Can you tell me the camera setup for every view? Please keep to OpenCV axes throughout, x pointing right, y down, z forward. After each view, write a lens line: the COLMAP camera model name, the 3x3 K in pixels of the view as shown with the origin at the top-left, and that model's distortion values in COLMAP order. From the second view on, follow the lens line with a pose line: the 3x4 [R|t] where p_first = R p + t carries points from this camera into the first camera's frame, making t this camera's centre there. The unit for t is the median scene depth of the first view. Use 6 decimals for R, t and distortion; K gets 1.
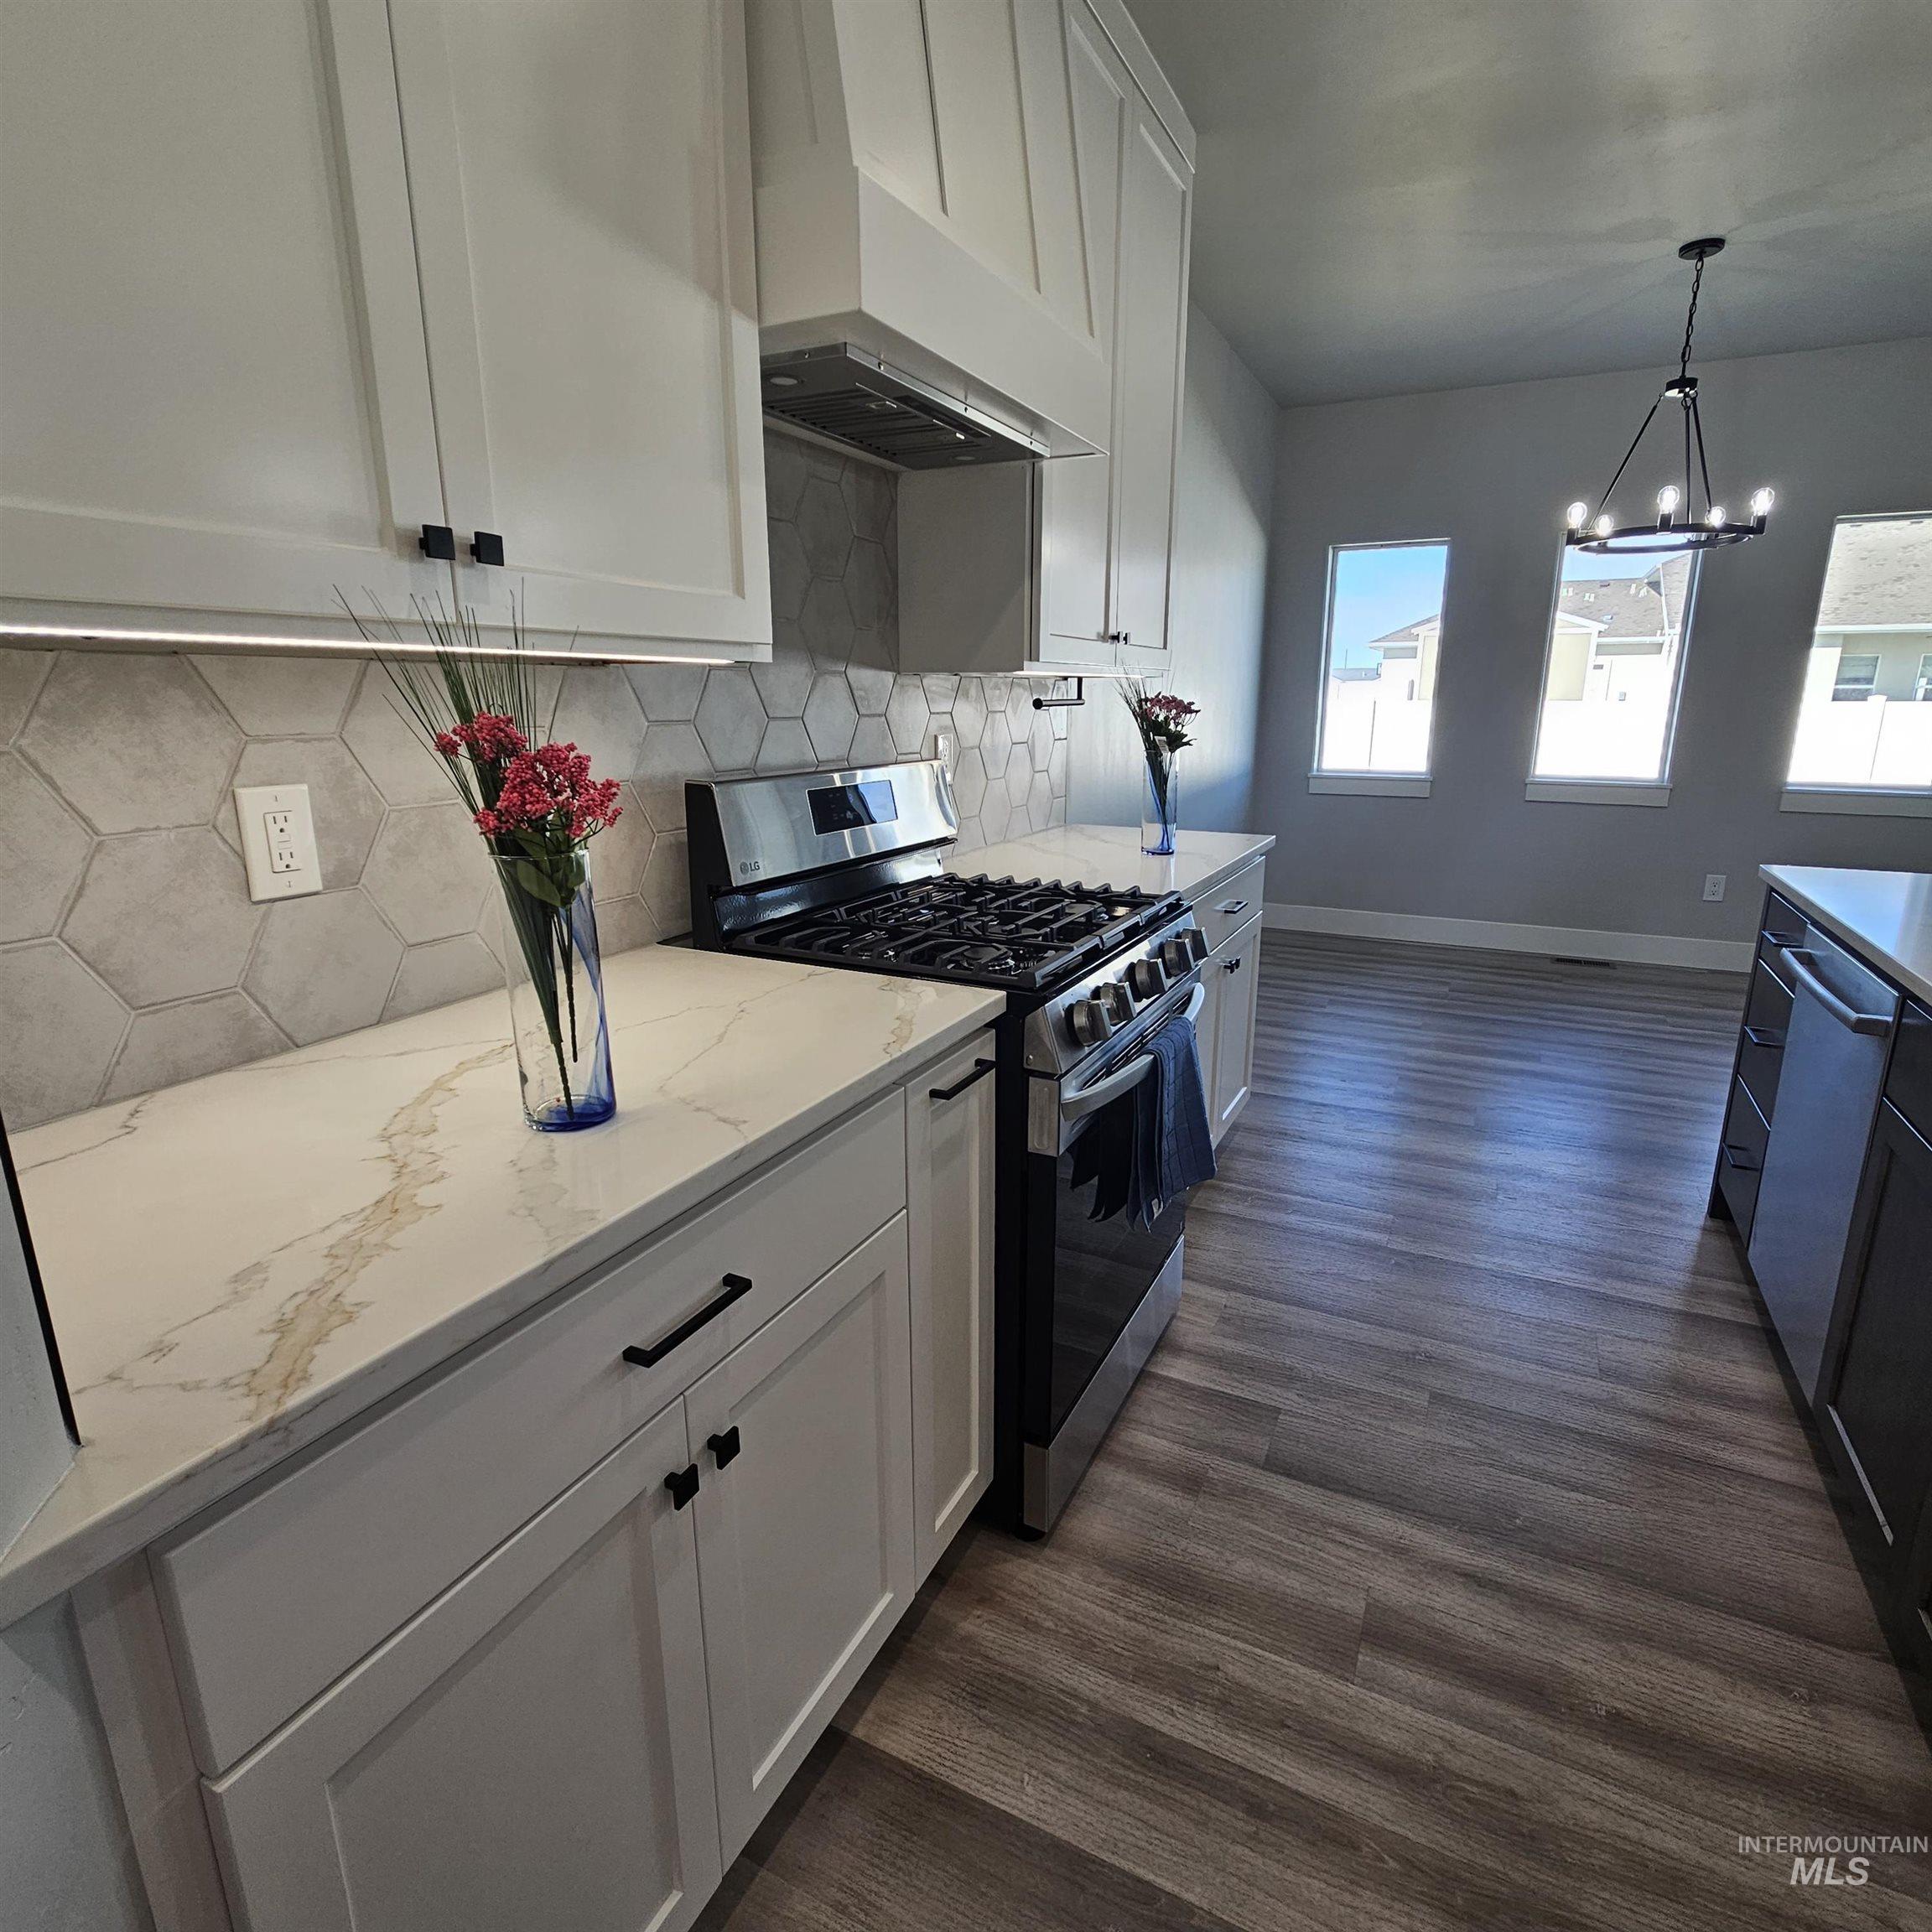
lens RADIAL K [[1058.6, 0, 978.9], [0, 1058.6, 956.8], [0, 0, 1]] dist [0.005356, -0.001456]
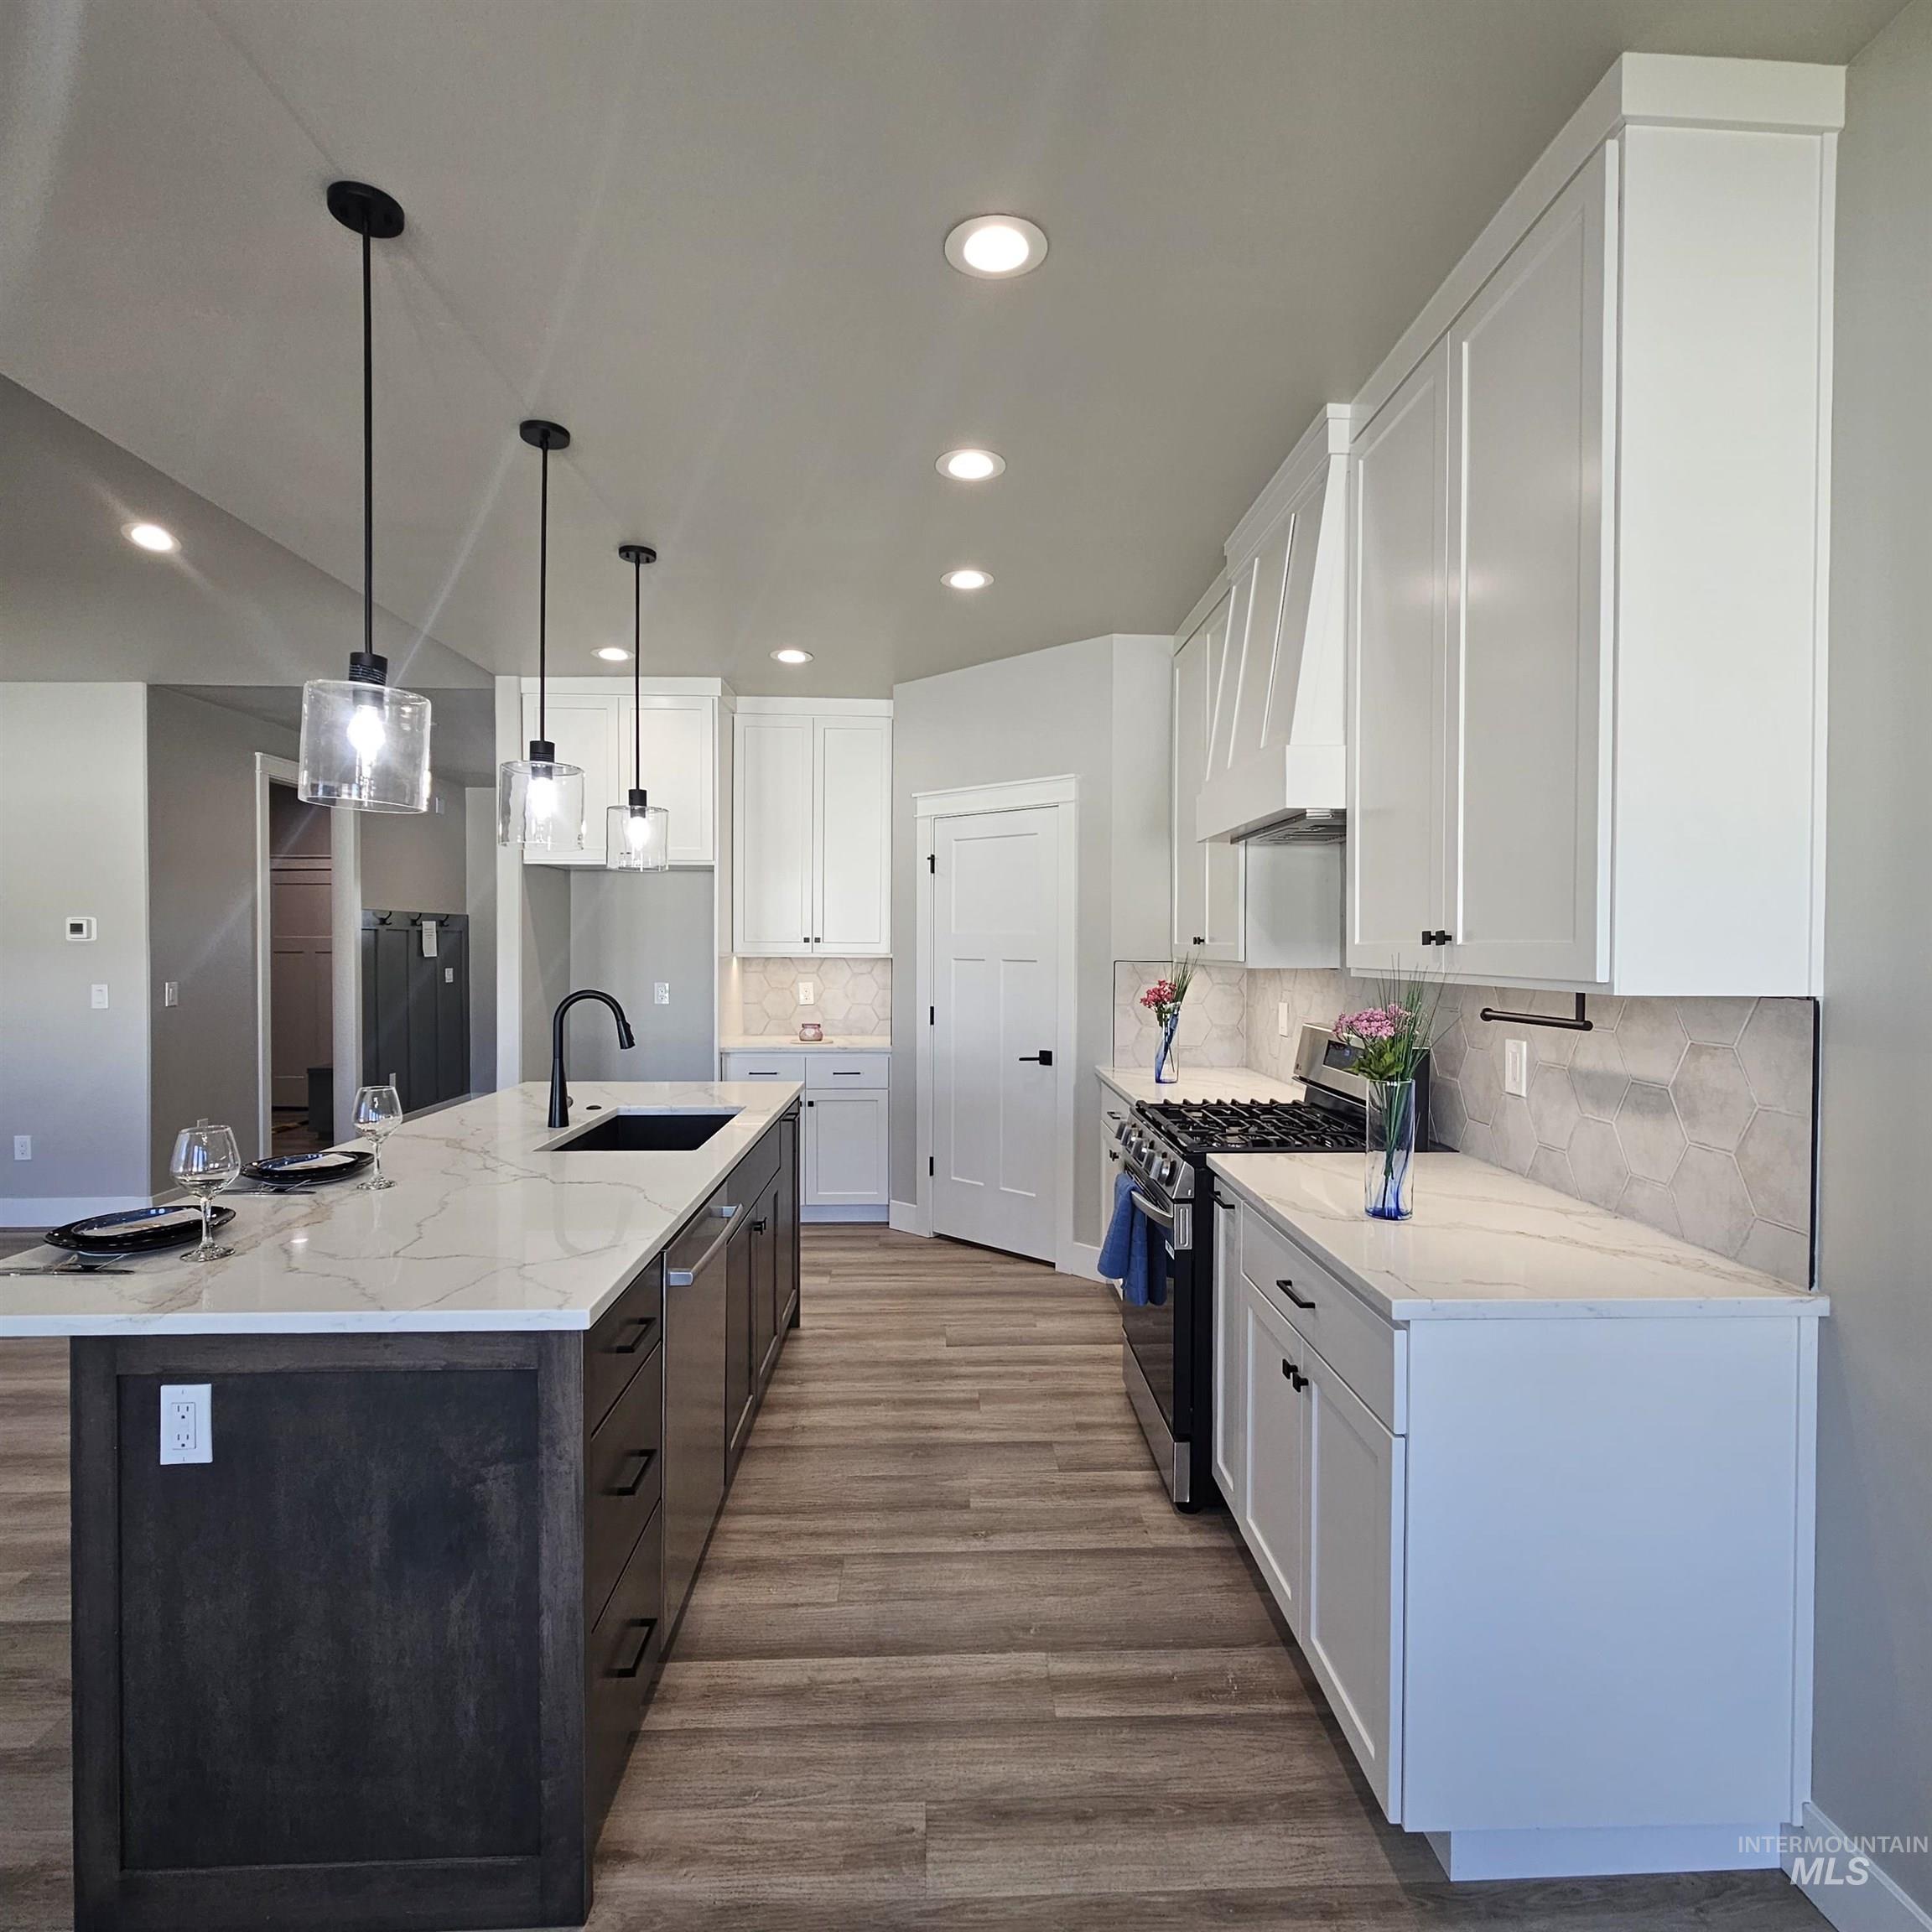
lens RADIAL K [[1055.0, 0, 975.7], [0, 1055.0, 961.3], [0, 0, 1]] dist [-0.001129, 0.000440]
pose [[-0.880121, 0.004598, -0.474727, 1.040582], [-0.117619, 0.966667, 0.227424, -0.542170], [0.459948, 0.255997, -0.850243, 1.949925]]
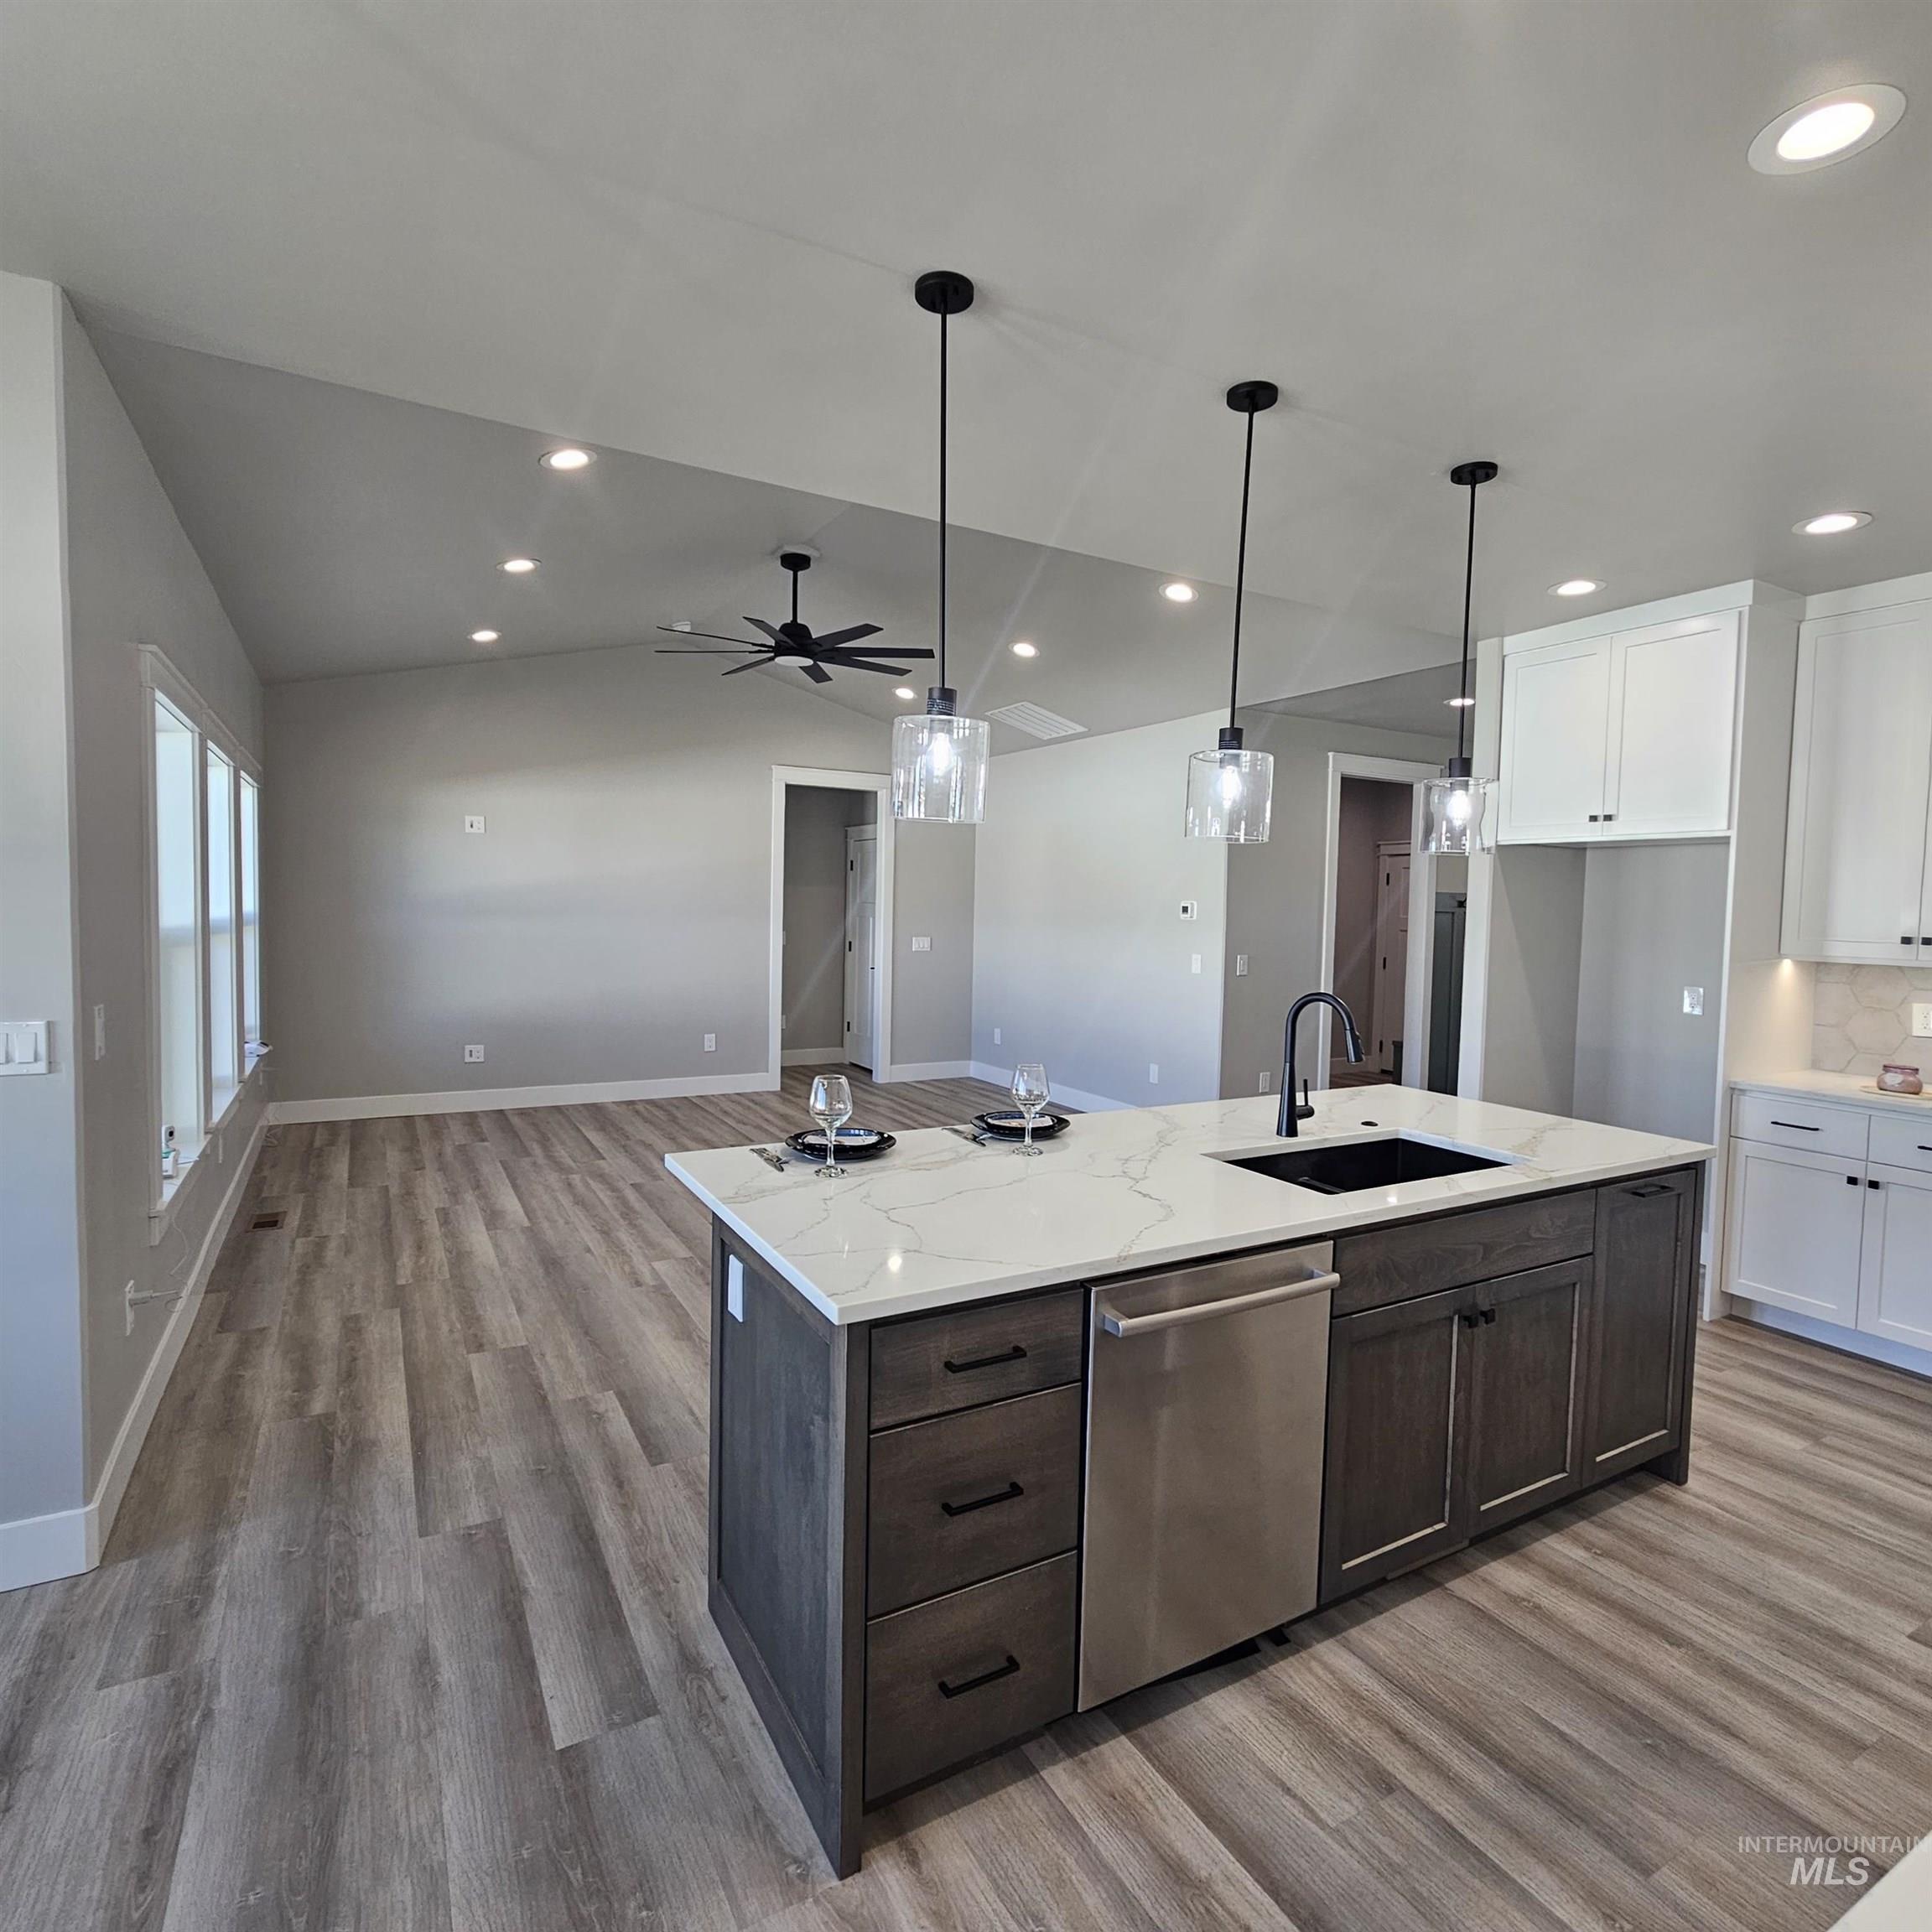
lens RADIAL K [[1058.6, 0, 978.9], [0, 1058.6, 956.8], [0, 0, 1]] dist [0.005356, -0.001456]
pose [[-0.828763, -0.046941, 0.557627, 0.431000], [0.112888, 0.961965, 0.248756, -0.531046], [-0.548095, 0.269109, -0.791942, 1.746642]]
